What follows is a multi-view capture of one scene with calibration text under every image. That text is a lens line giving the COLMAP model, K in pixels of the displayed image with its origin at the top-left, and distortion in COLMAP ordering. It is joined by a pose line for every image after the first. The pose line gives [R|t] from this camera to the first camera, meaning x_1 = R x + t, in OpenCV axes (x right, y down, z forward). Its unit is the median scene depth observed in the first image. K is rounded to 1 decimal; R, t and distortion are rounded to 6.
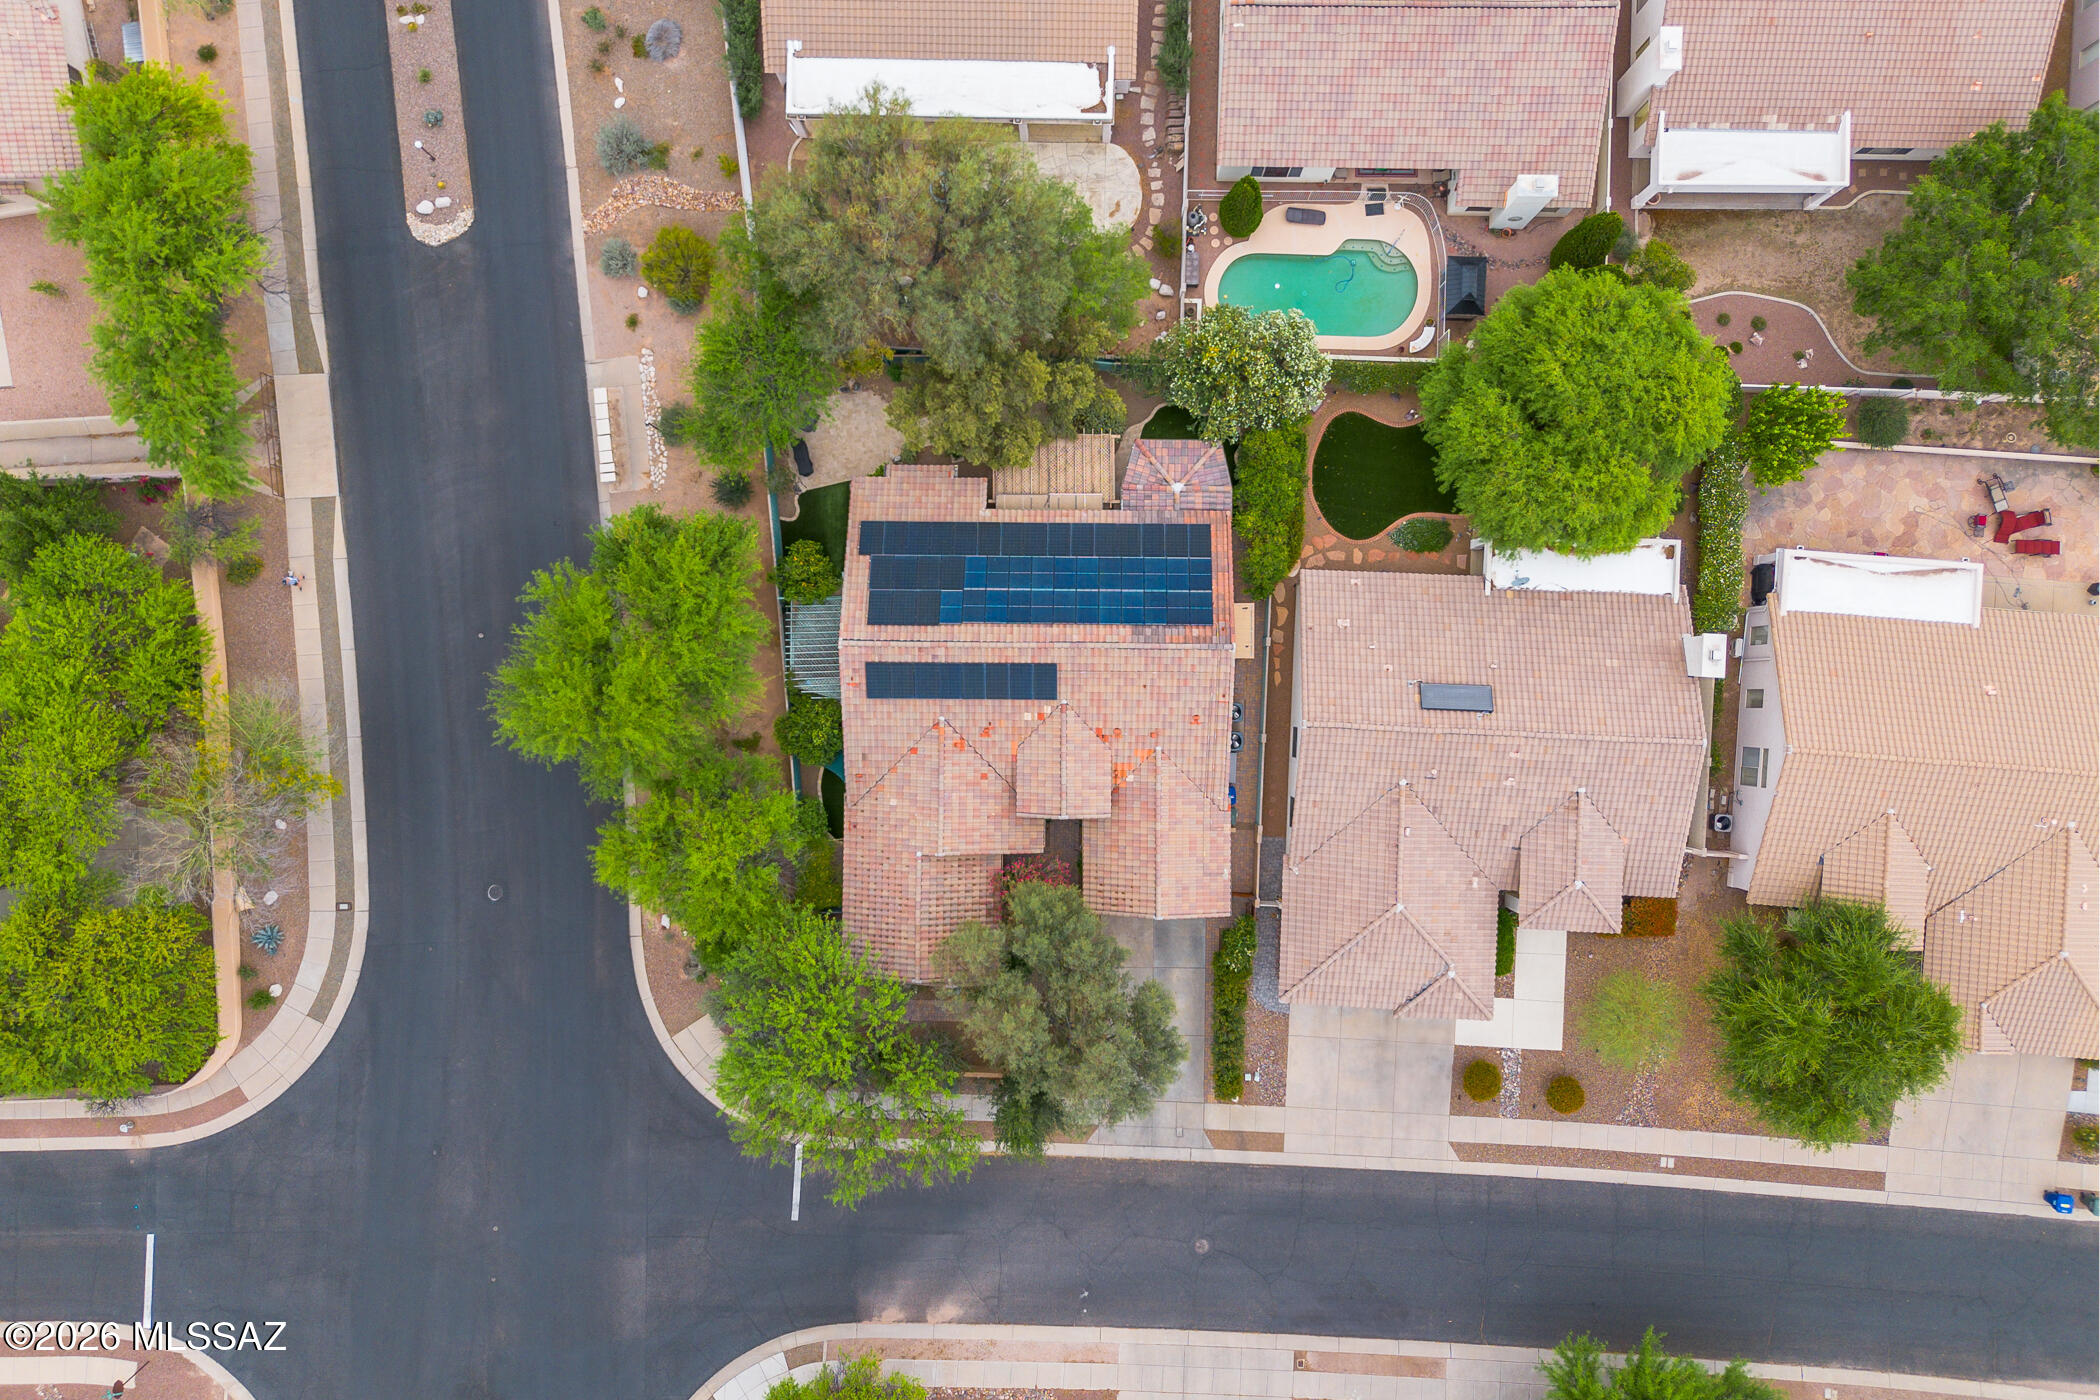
lens RADIAL K [[1491.6, 0, 1052.4], [0, 1491.6, 647.6], [0, 0, 1]] dist [0.061970, -0.073158]
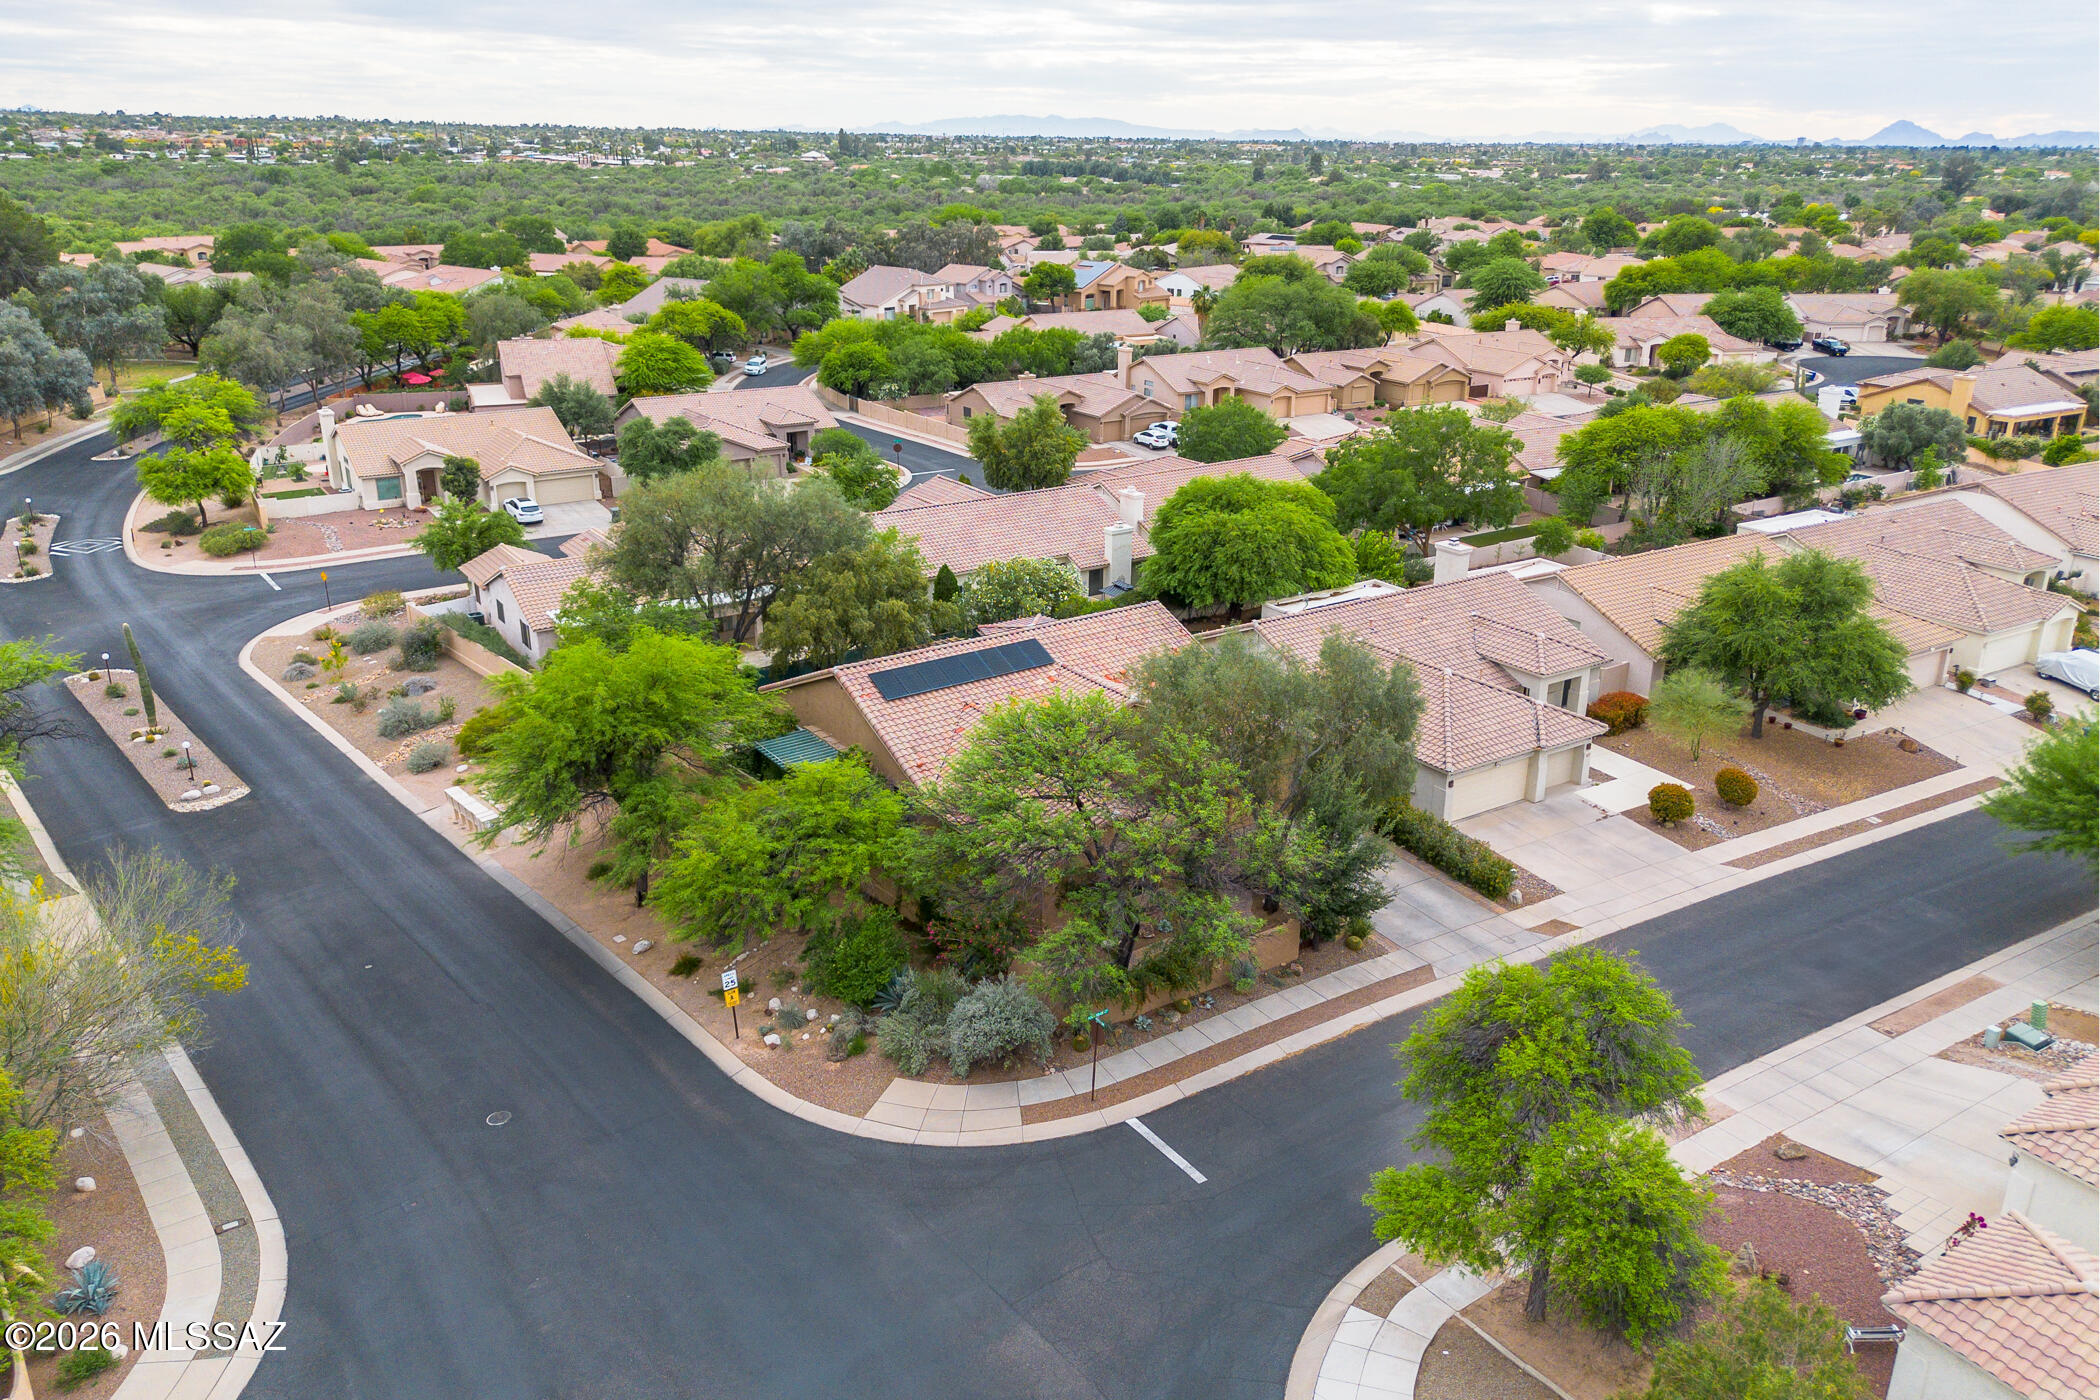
lens RADIAL K [[1491.6, 0, 1052.4], [0, 1491.6, 647.6], [0, 0, 1]] dist [0.061970, -0.073158]
pose [[0.814850, -0.161660, 0.556674, -0.514524], [0.578233, 0.294305, -0.760941, 0.735459], [-0.040819, 0.941940, 0.333292, 0.615661]]
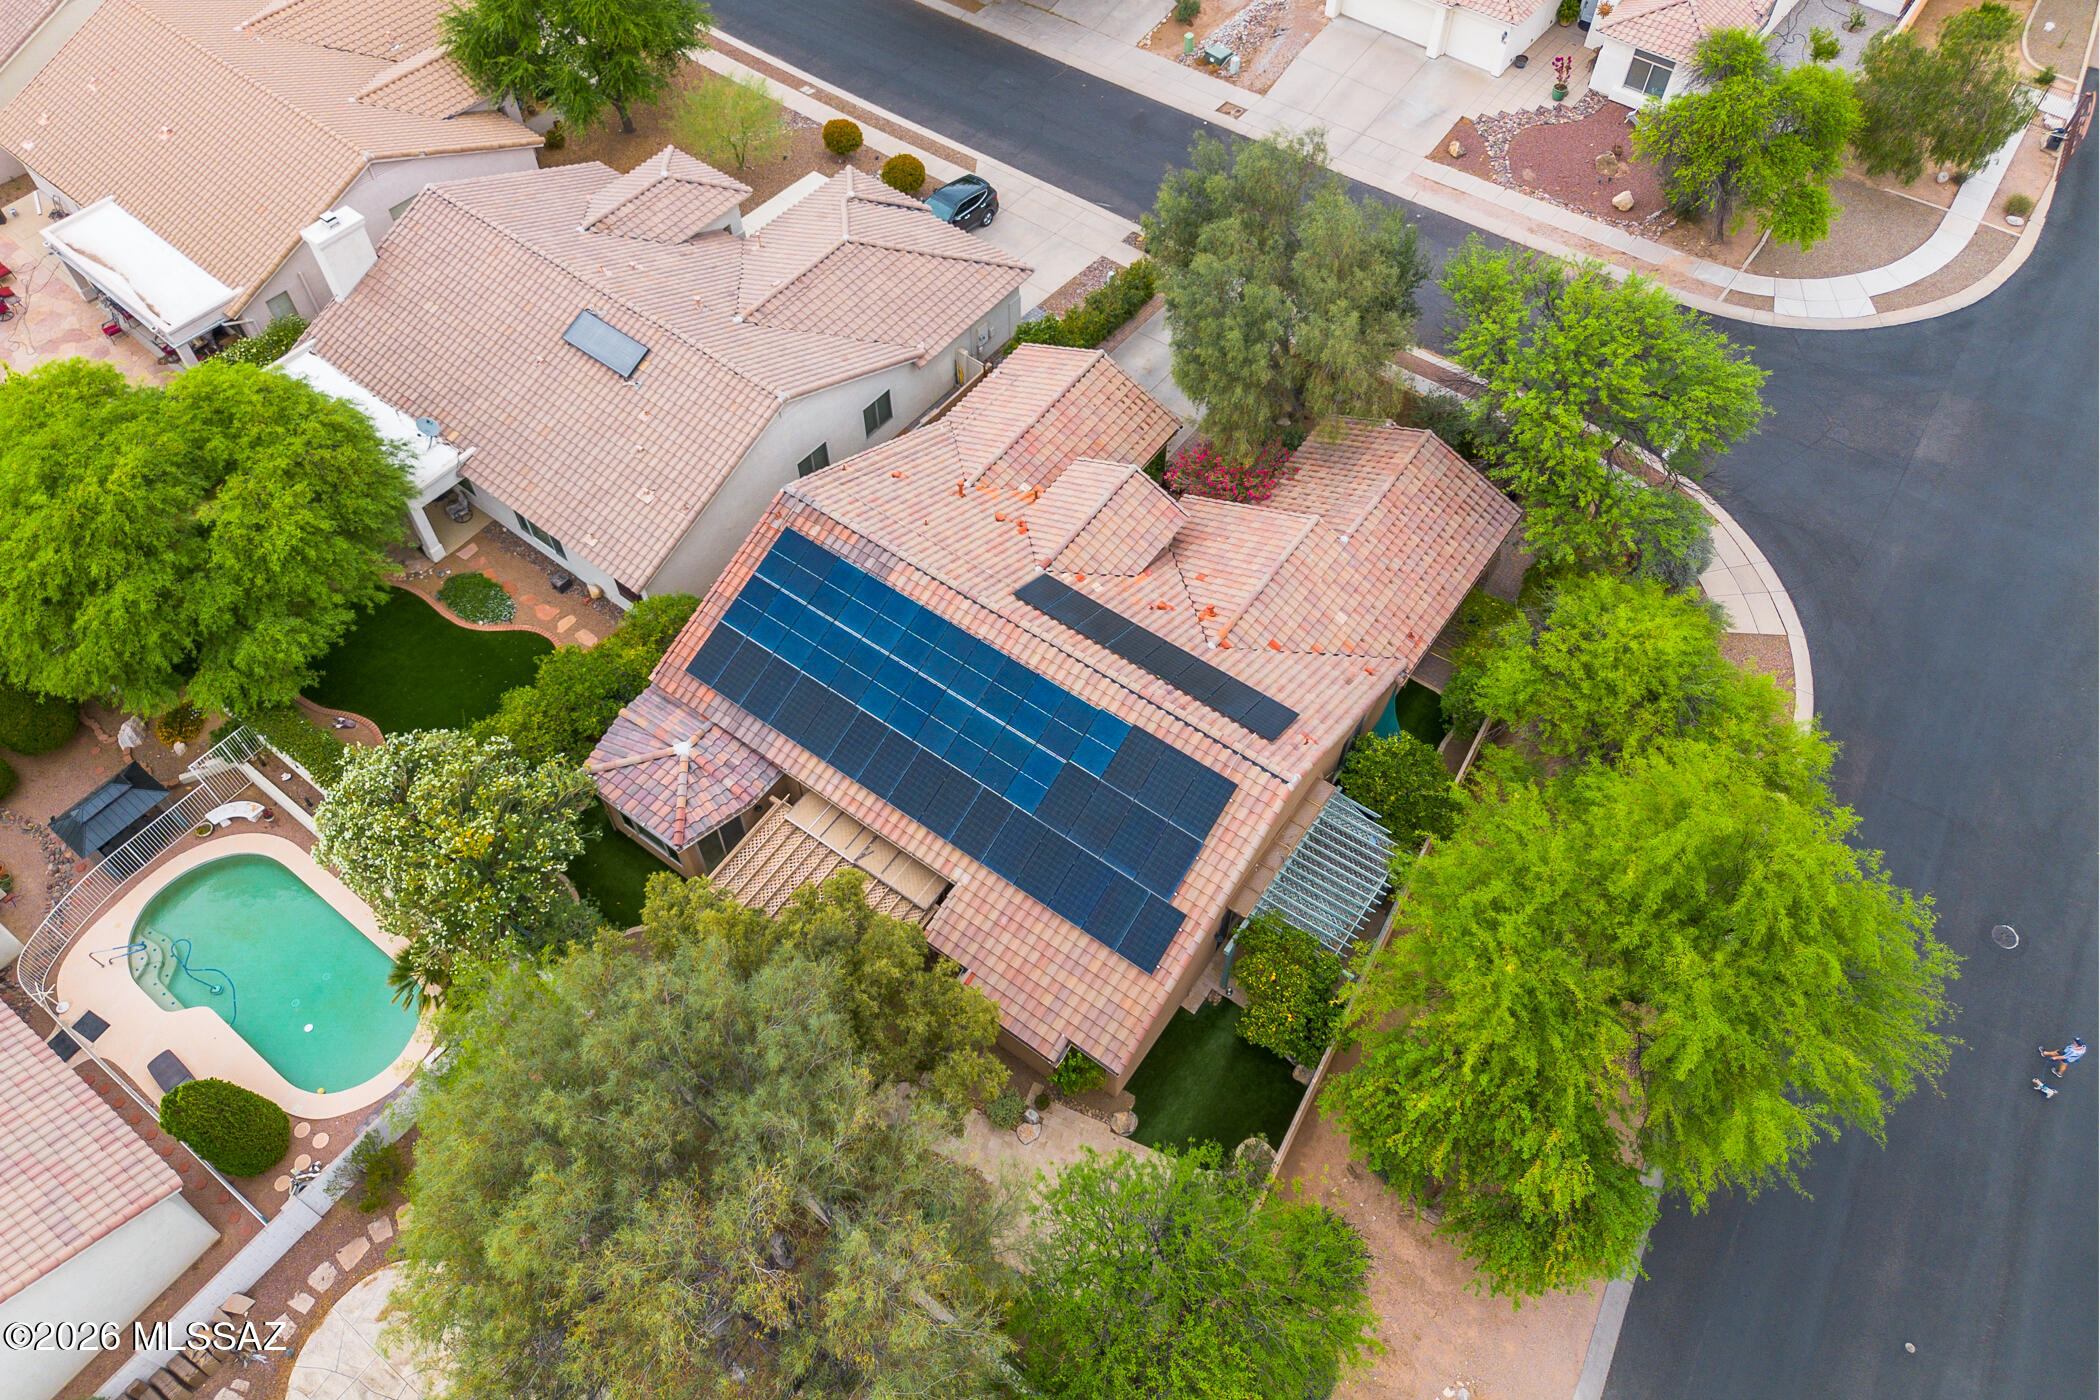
lens RADIAL K [[1491.6, 0, 1052.4], [0, 1491.6, 647.6], [0, 0, 1]] dist [0.061970, -0.073158]
pose [[-0.818934, -0.447884, 0.358814, -0.232361], [0.573798, -0.627972, 0.525744, -0.305808], [-0.010148, 0.636437, 0.771262, 0.484735]]
